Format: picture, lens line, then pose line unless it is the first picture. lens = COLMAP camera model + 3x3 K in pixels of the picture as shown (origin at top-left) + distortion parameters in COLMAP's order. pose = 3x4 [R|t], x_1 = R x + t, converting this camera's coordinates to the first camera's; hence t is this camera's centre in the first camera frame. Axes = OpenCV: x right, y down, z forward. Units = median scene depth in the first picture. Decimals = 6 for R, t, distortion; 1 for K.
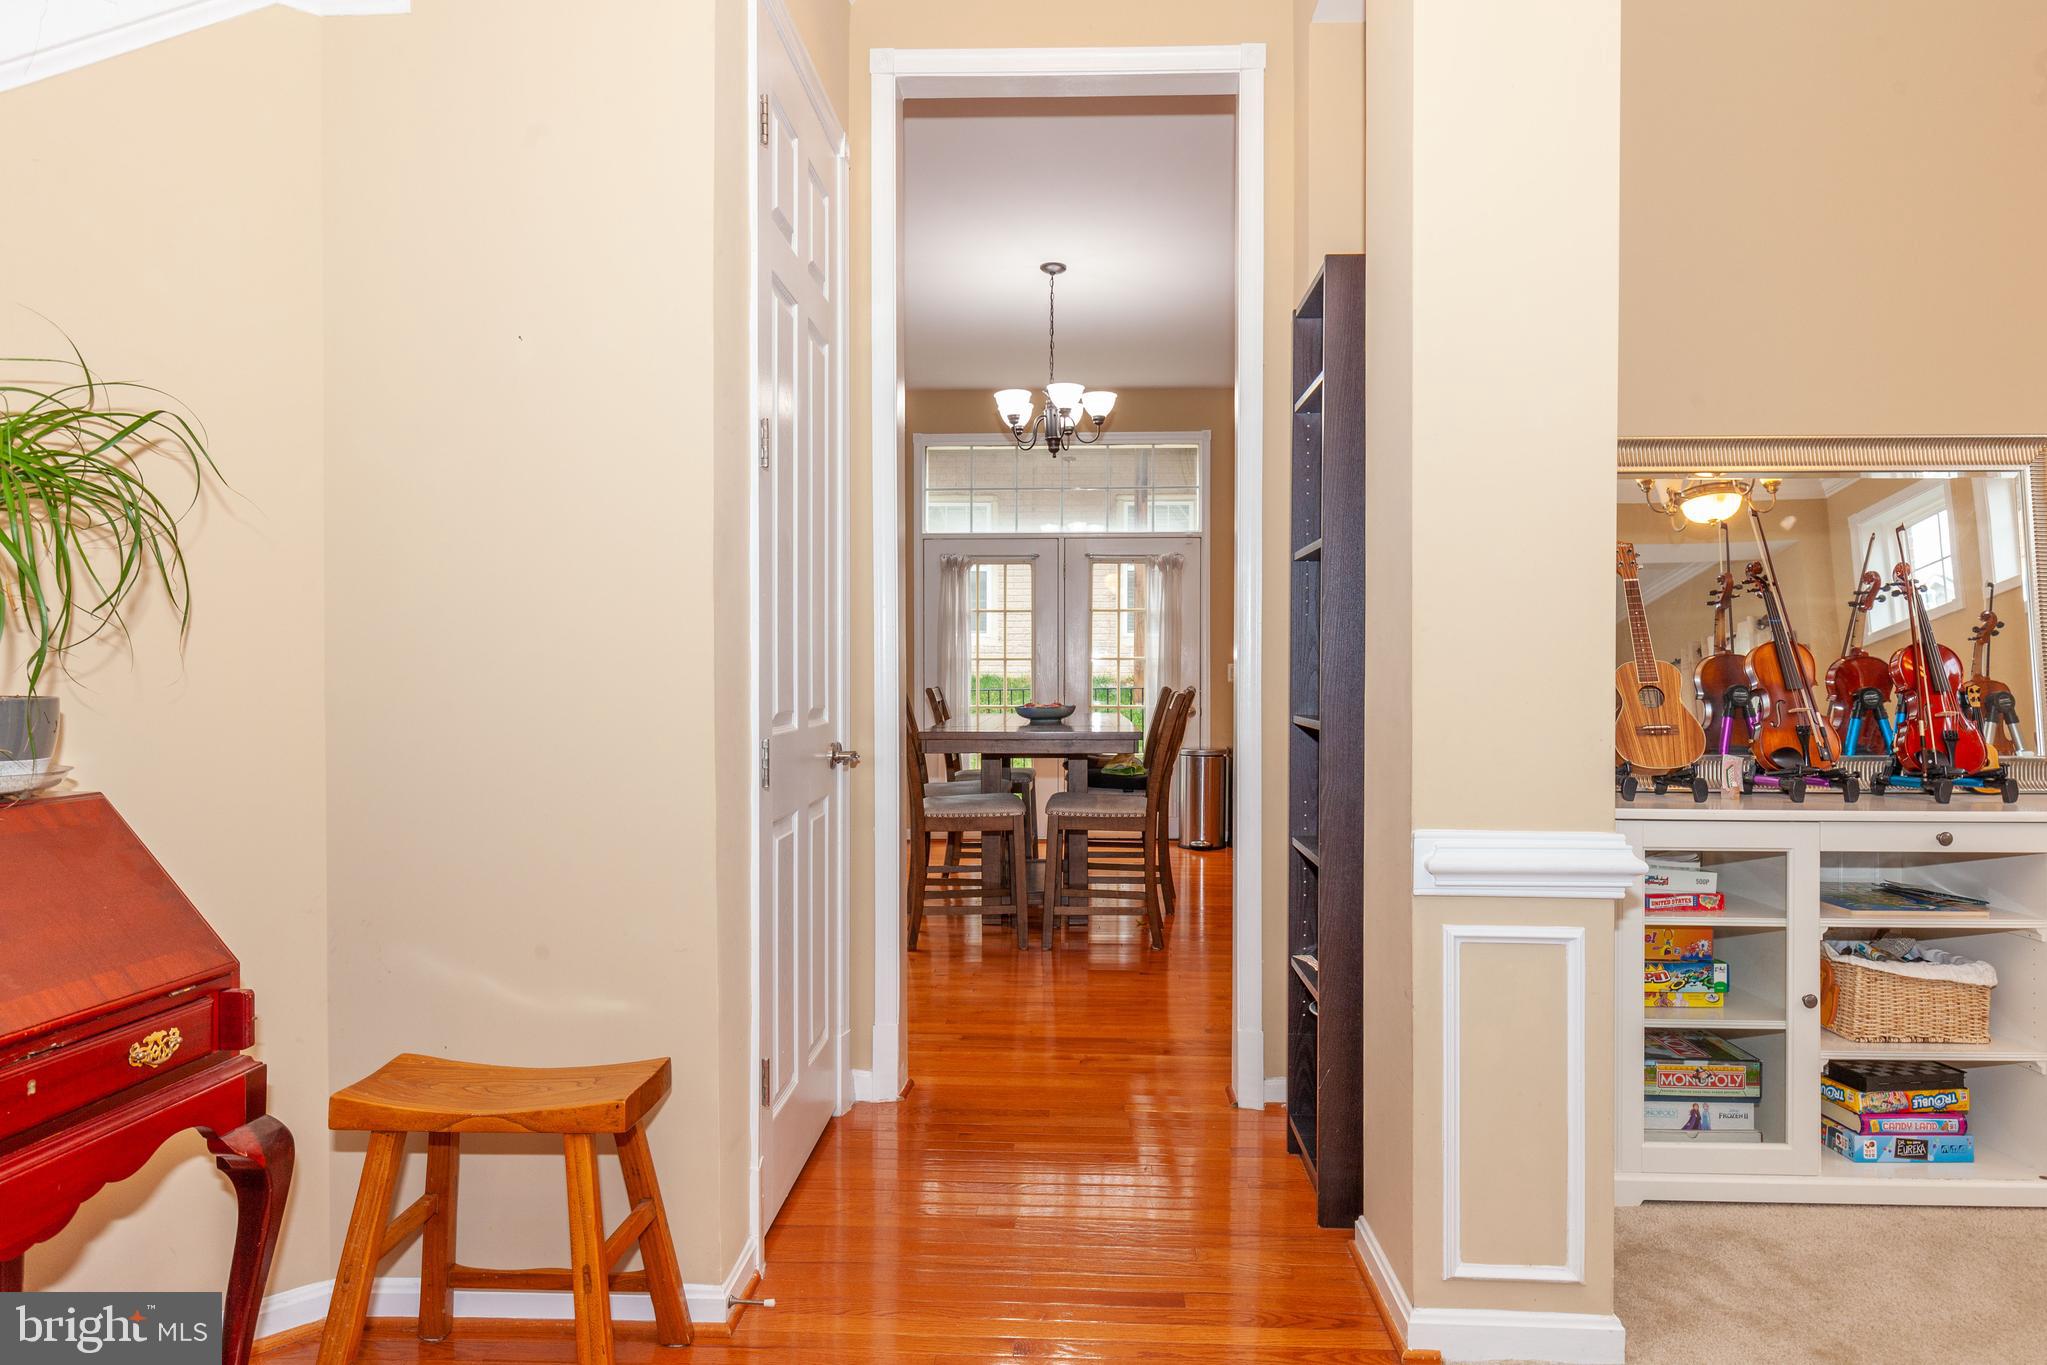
lens RADIAL K [[1212.9, 0, 1028.2], [0, 1212.9, 681.1], [0, 0, 1]] dist [0.003084, -0.000210]
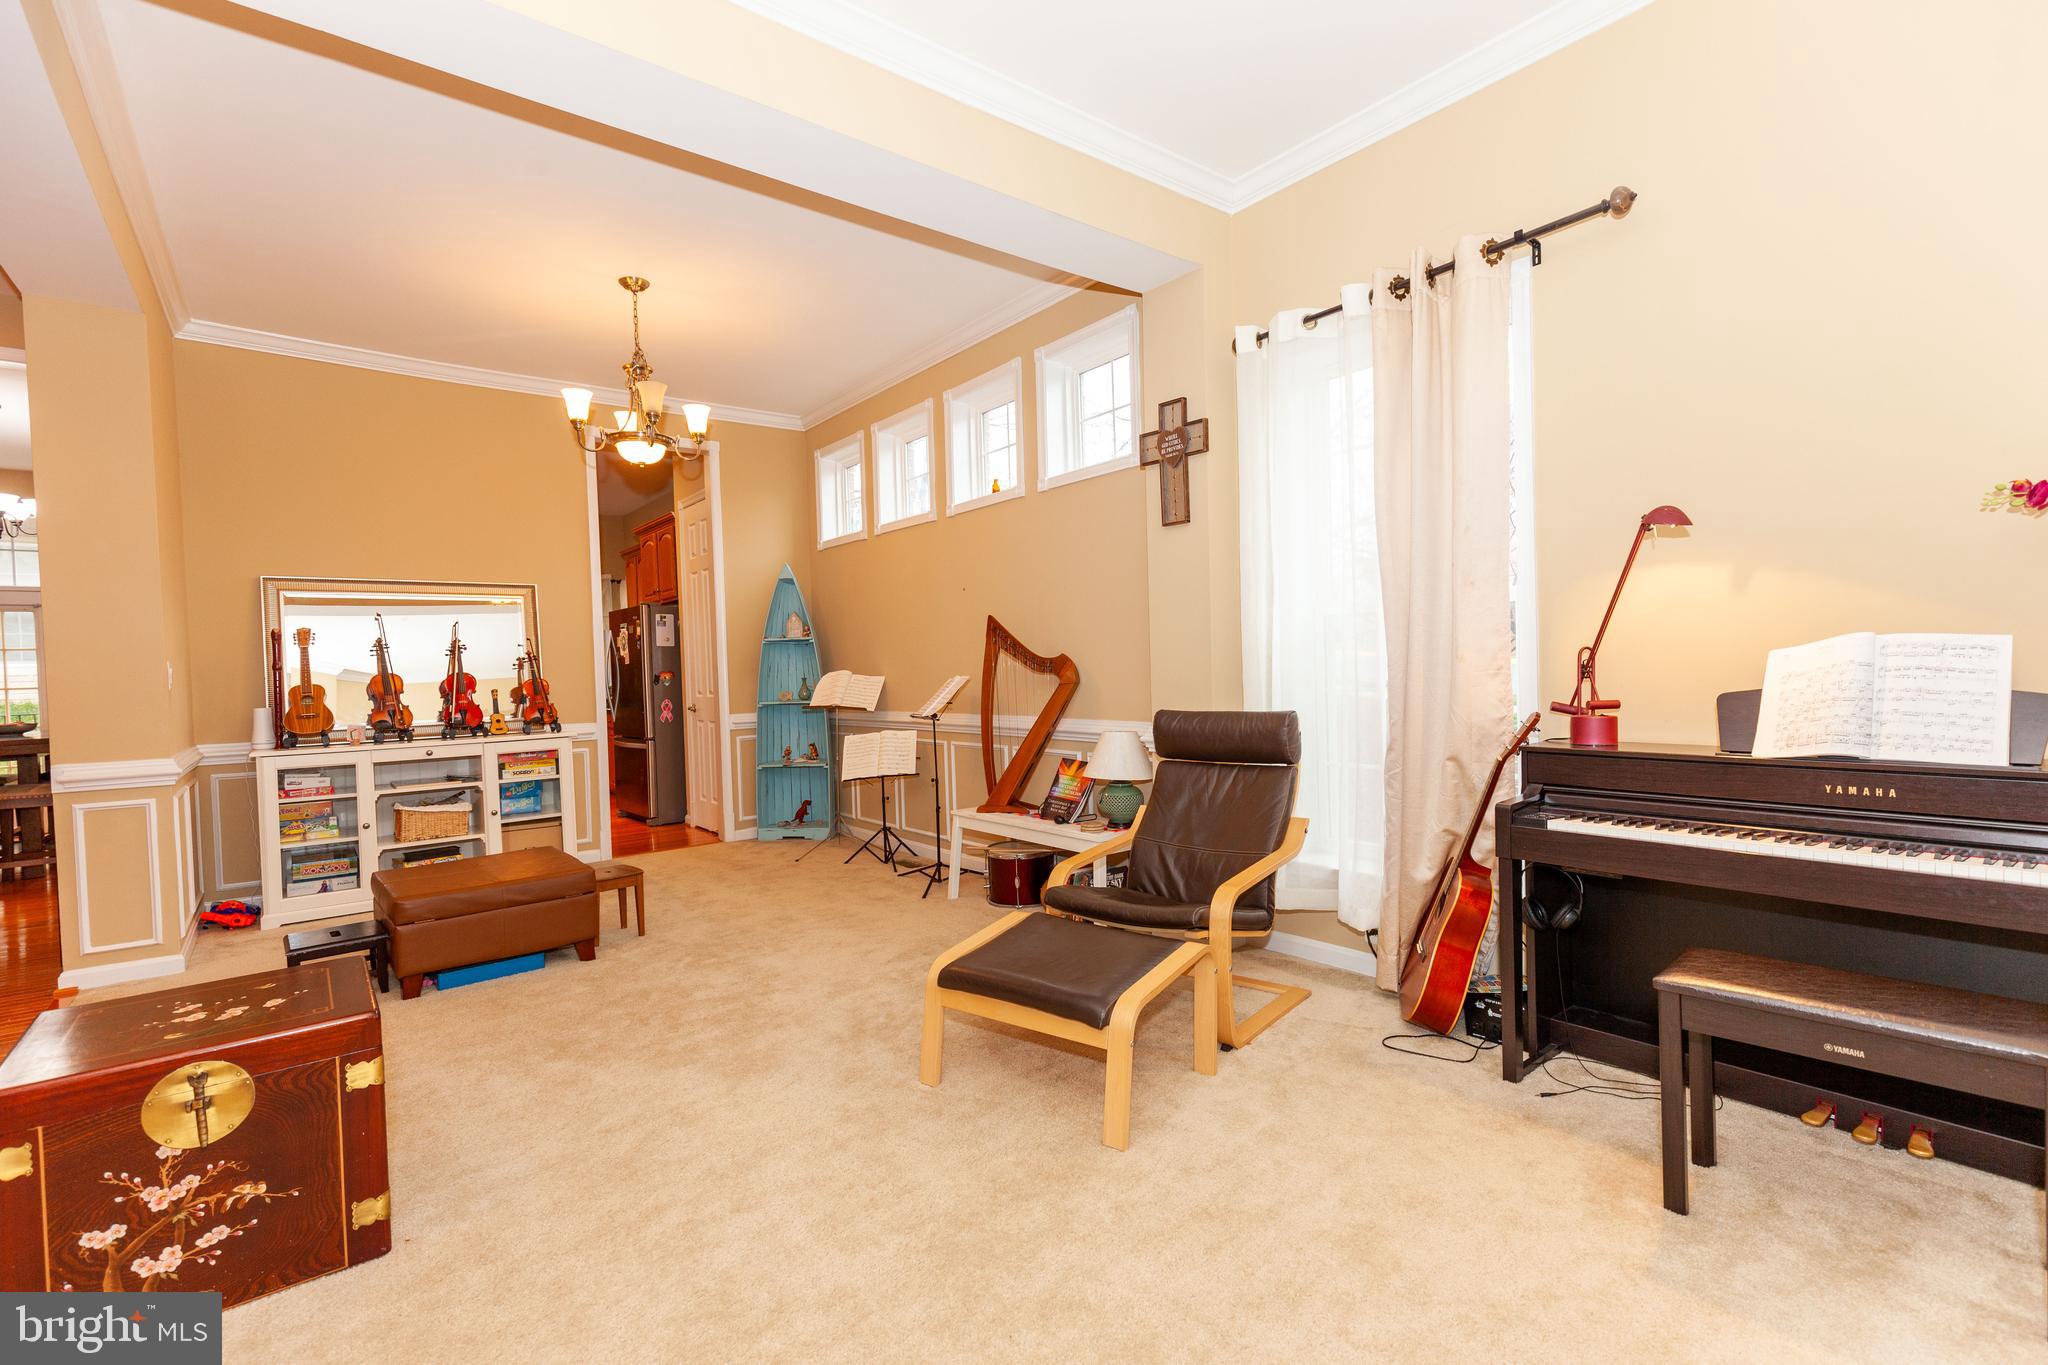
lens RADIAL K [[919.2, 0, 1033.1], [0, 919.2, 686.4], [0, 0, 1]] dist [0.000560, 0.000475]
pose [[0.746746, -0.038187, 0.664012, 0.195088], [0.036153, 0.999205, 0.016807, 0.003347], [-0.664126, 0.011456, 0.747533, -0.547251]]
